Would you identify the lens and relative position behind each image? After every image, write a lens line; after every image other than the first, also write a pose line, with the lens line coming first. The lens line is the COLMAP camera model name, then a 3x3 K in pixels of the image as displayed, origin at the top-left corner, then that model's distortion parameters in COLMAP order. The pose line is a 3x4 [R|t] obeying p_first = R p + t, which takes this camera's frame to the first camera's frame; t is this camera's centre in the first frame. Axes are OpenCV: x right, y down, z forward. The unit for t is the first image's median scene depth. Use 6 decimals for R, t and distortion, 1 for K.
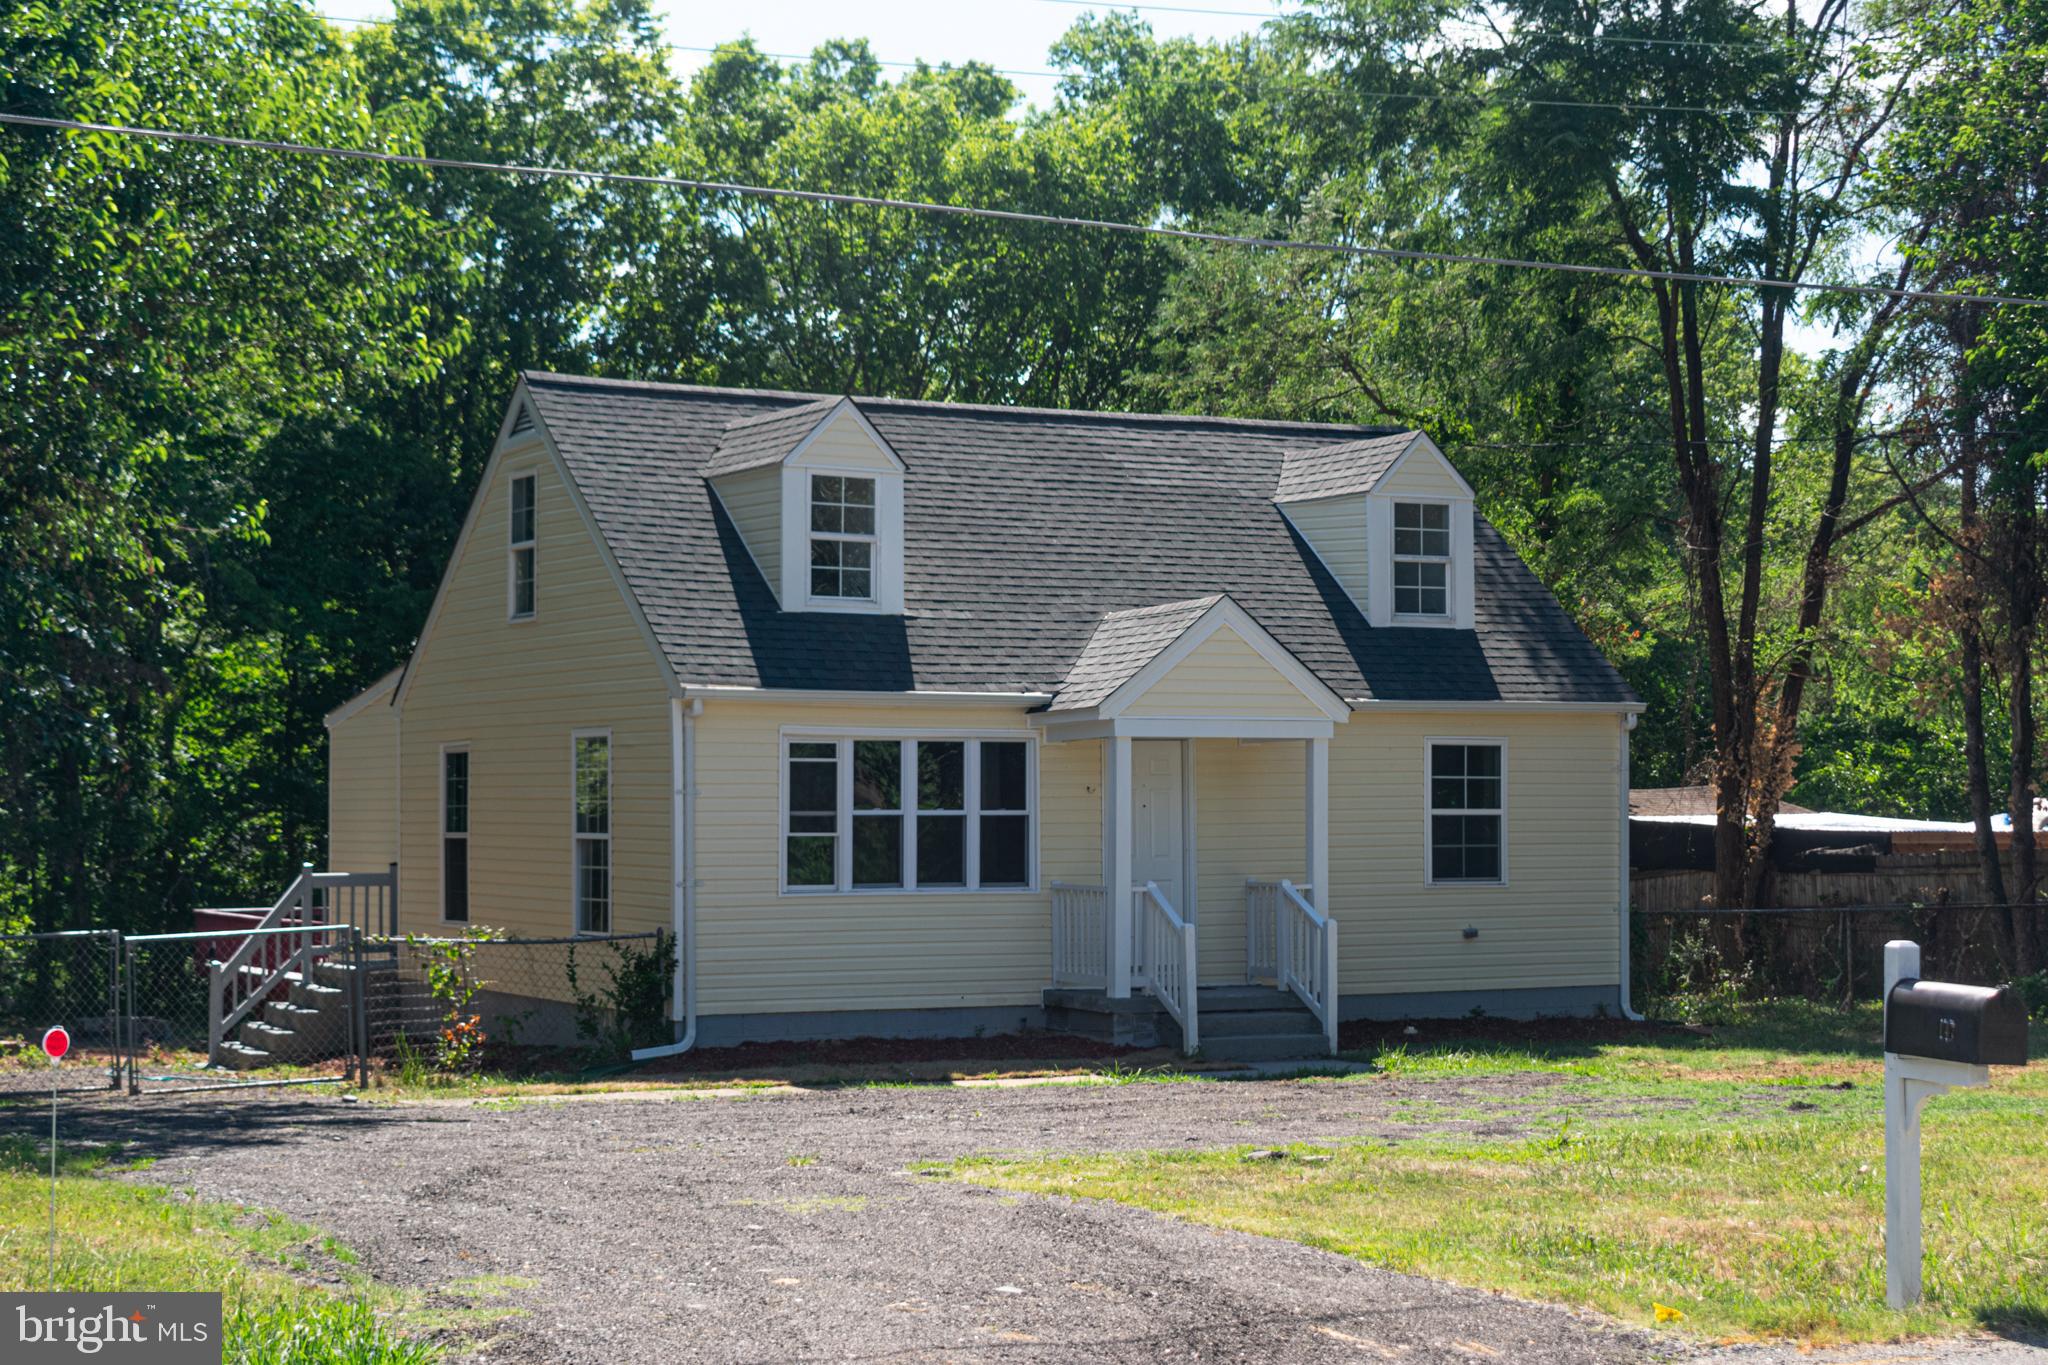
lens RADIAL K [[3430.0, 0, 1024.0], [0, 3430.0, 682.5], [0, 0, 1]] dist [0.020792, 0.004035]
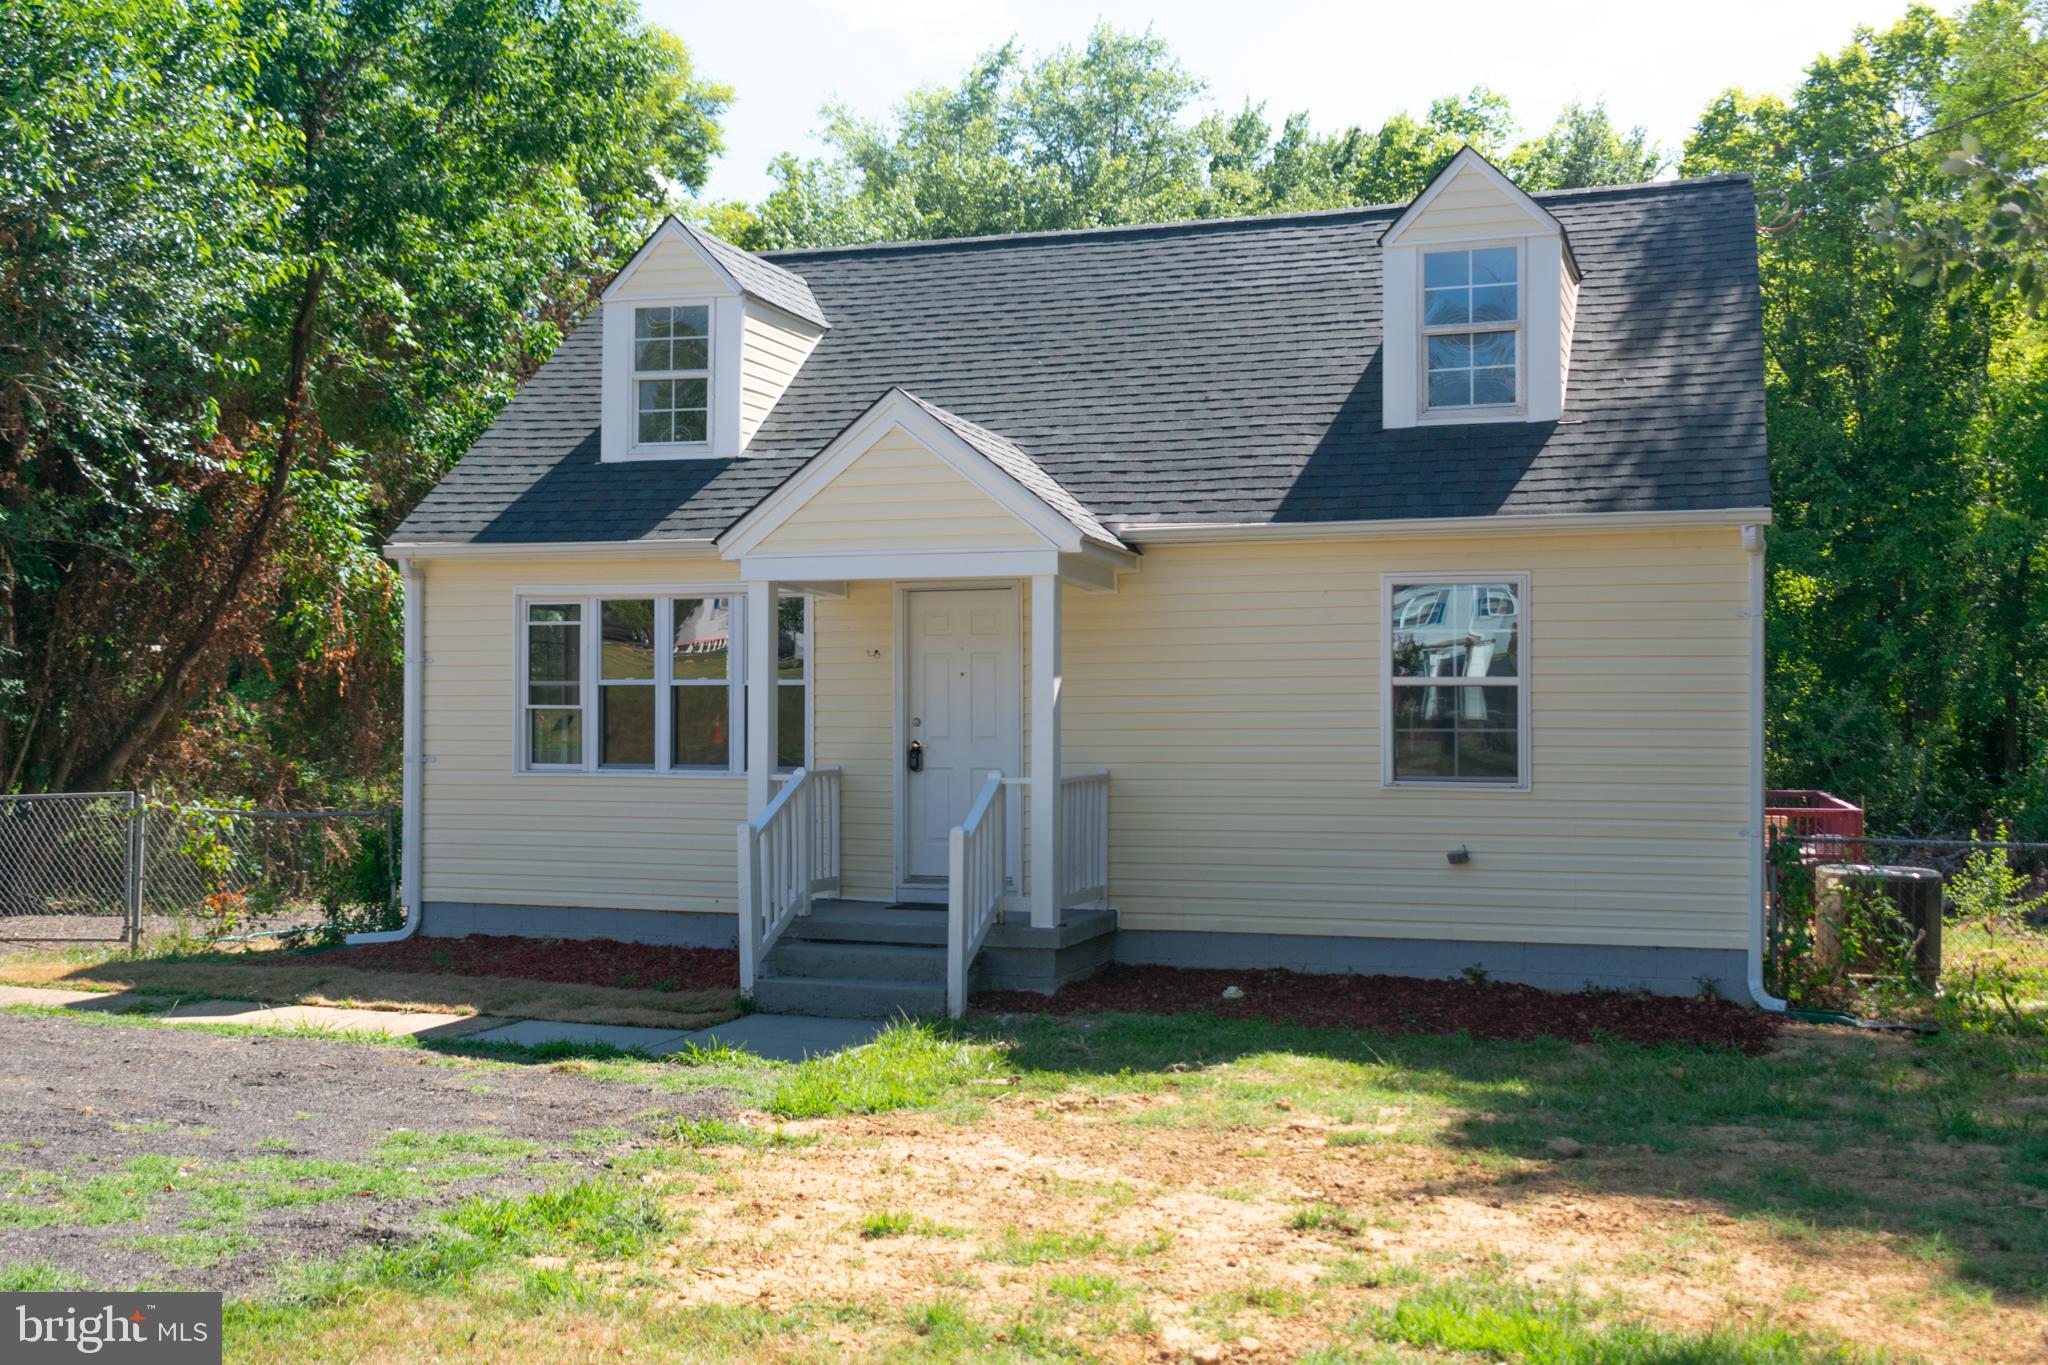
lens RADIAL K [[2012.8, 0, 1024.0], [0, 2012.8, 682.5], [0, 0, 1]] dist [0.045646, 0.003593]
pose [[0.687185, -0.007509, -0.726444, 0.385351], [0.022464, 0.999688, 0.010917, 0.033508], [0.726135, -0.023821, 0.687139, 0.697743]]
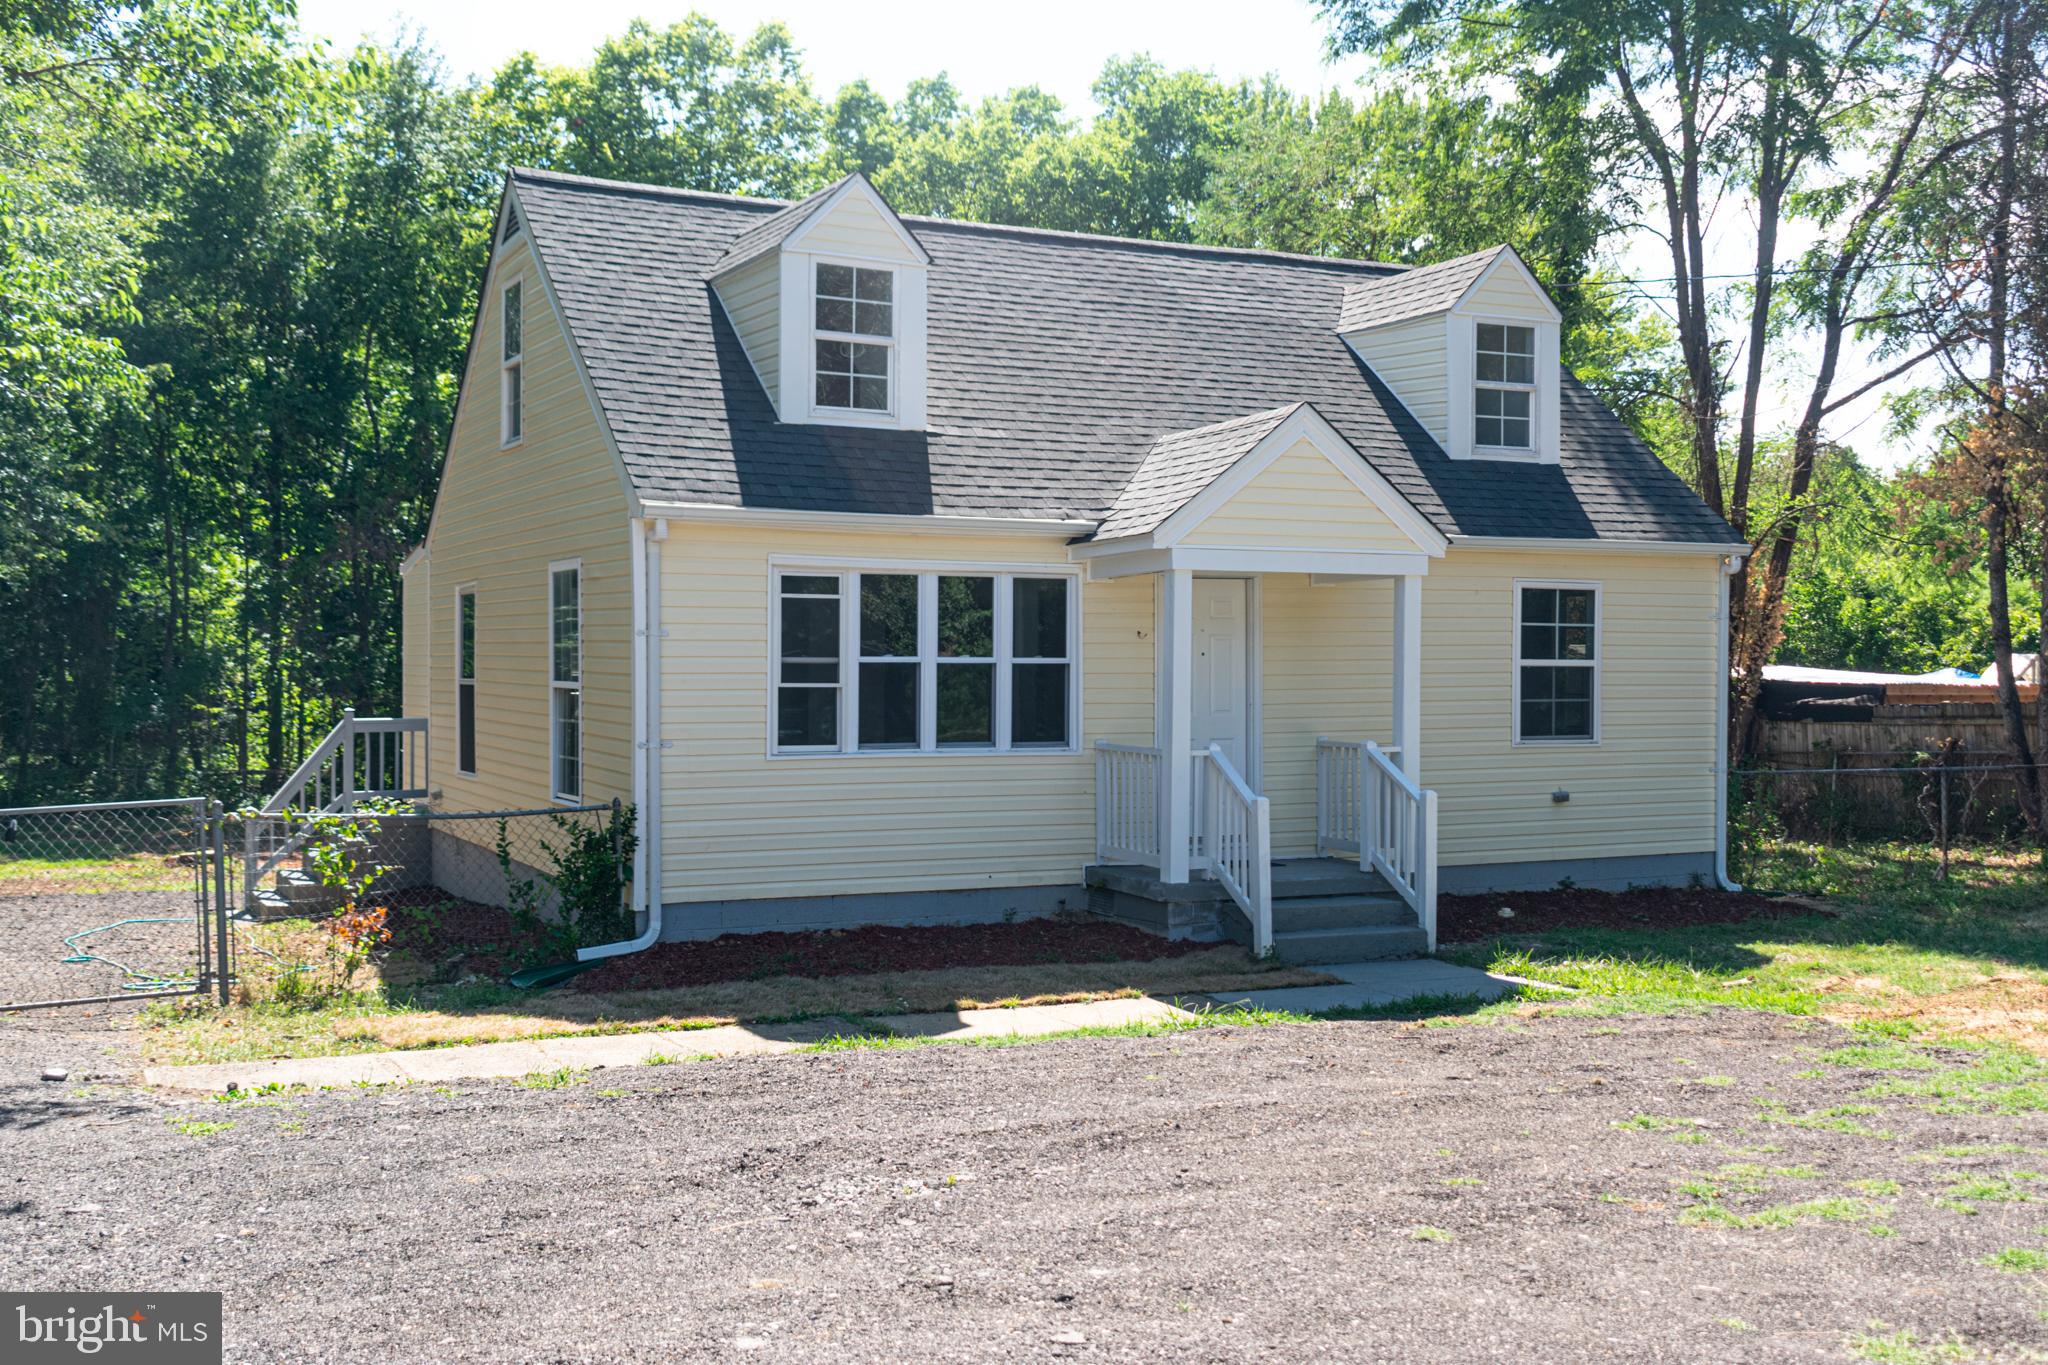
lens RADIAL K [[2115.4, 0, 1024.0], [0, 2115.4, 682.5], [0, 0, 1]] dist [0.009639, 0.004024]
pose [[0.999494, 0.005847, -0.031255, 0.006519], [-0.004363, 0.998870, 0.047329, 0.018194], [0.031496, -0.047168, 0.998390, 0.466236]]
